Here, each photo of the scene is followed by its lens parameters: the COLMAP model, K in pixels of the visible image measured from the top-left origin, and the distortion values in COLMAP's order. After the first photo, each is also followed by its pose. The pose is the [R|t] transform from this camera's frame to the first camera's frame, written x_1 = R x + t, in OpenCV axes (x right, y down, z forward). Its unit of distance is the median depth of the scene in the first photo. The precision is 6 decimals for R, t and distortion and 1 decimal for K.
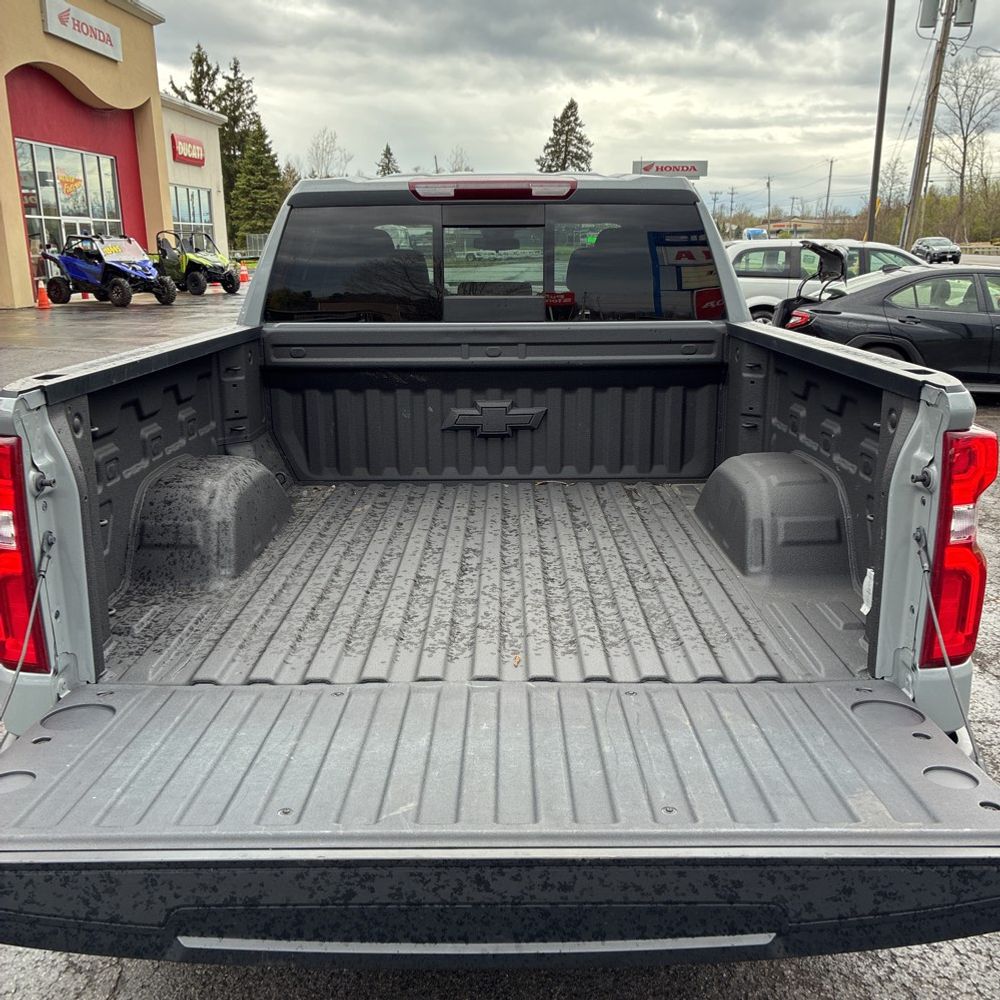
lens RADIAL K [[1013.8, 0, 504.5], [0, 1013.8, 503.5], [0, 0, 1]] dist [0.028640, 0.000000]
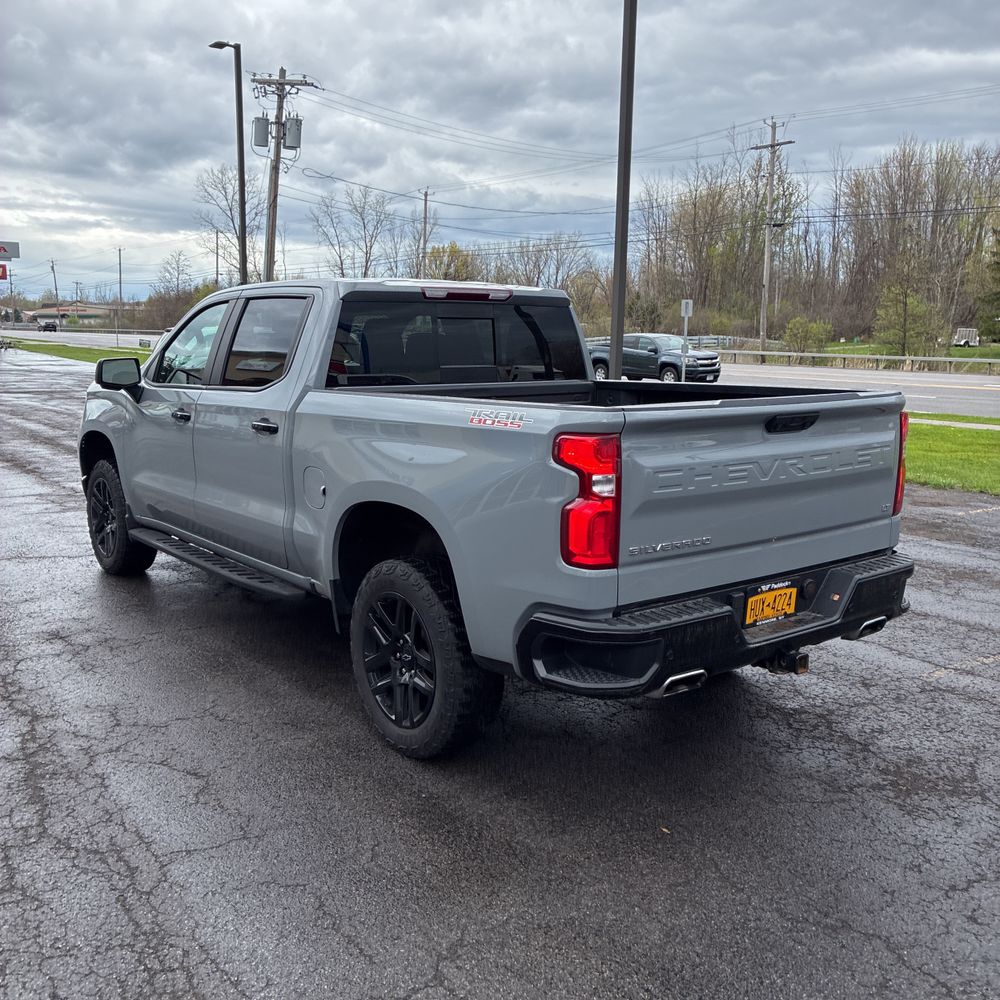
lens RADIAL K [[1013.8, 0, 485.5], [0, 1013.8, 507.8], [0, 0, 1]] dist [0.028640, 0.000000]
pose [[0.794438, -0.093623, 0.600086, -0.107109], [0.139096, 0.989833, -0.029717, 0.005301], [-0.591202, 0.107078, 0.799384, -0.018229]]
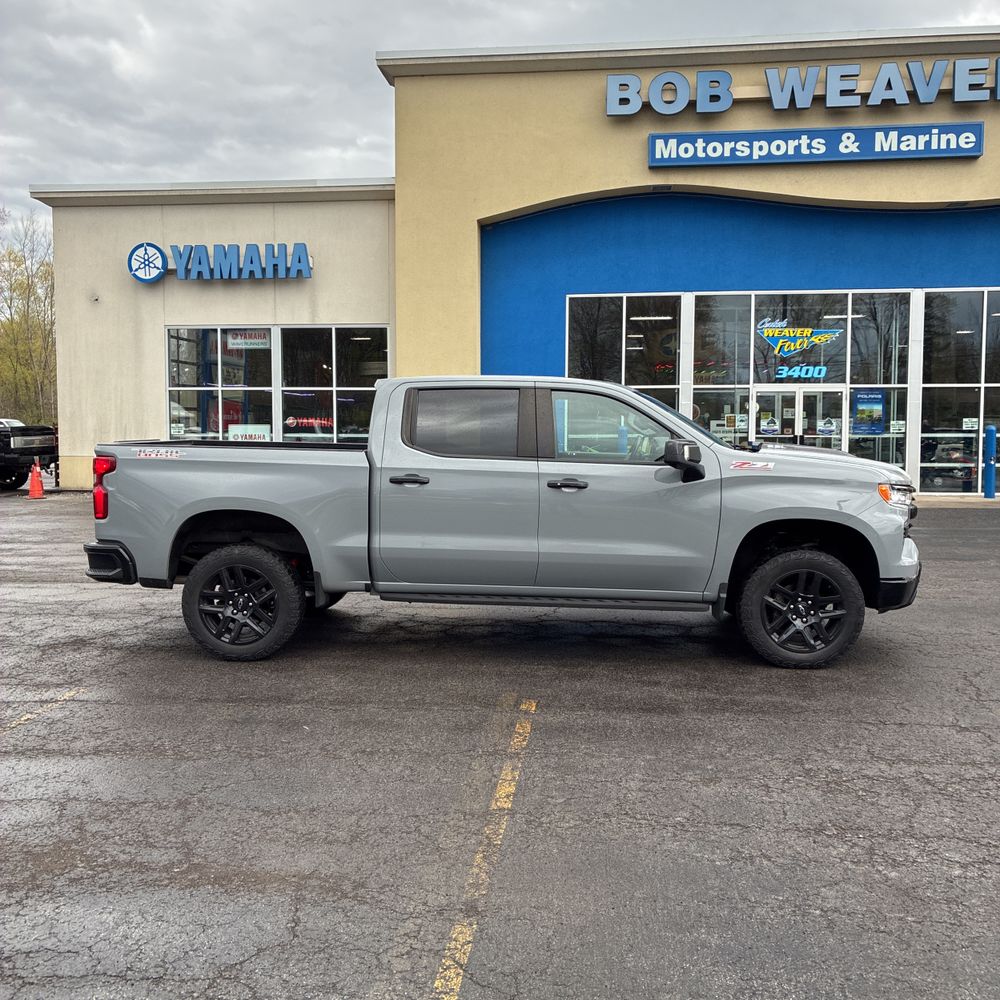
lens RADIAL K [[1013.8, 0, 500.4], [0, 1013.8, 502.6], [0, 0, 1]] dist [0.028640, 0.000000]
pose [[-0.063755, 0.084170, -0.994410, 0.259504], [-0.251919, 0.962809, 0.097647, -0.040763], [0.965646, 0.256736, -0.040180, 0.164196]]
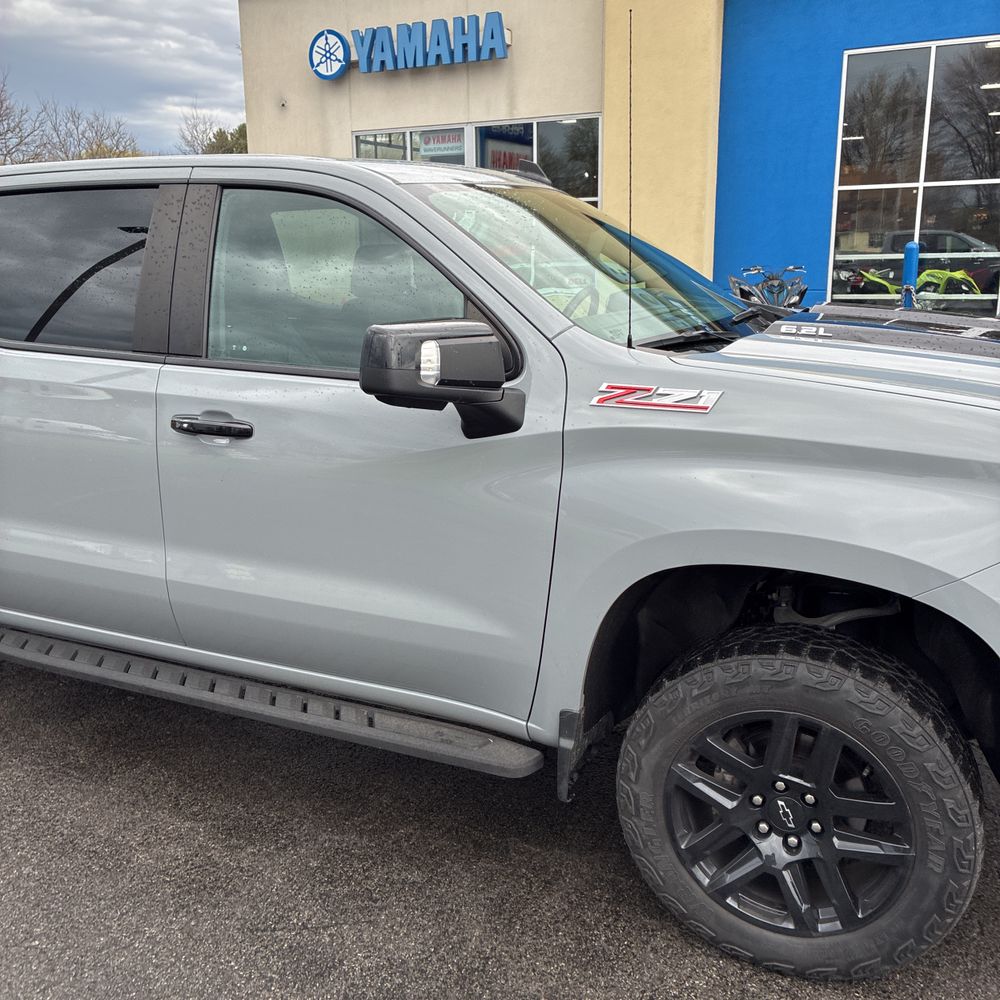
lens RADIAL K [[1013.8, 0, 485.3], [0, 1013.8, 490.1], [0, 0, 1]] dist [0.028640, 0.000000]
pose [[-0.415716, 0.228552, -0.880309, 0.105422], [-0.210415, 0.917481, 0.337570, -0.057585], [0.884819, 0.325563, -0.333321, 0.223716]]
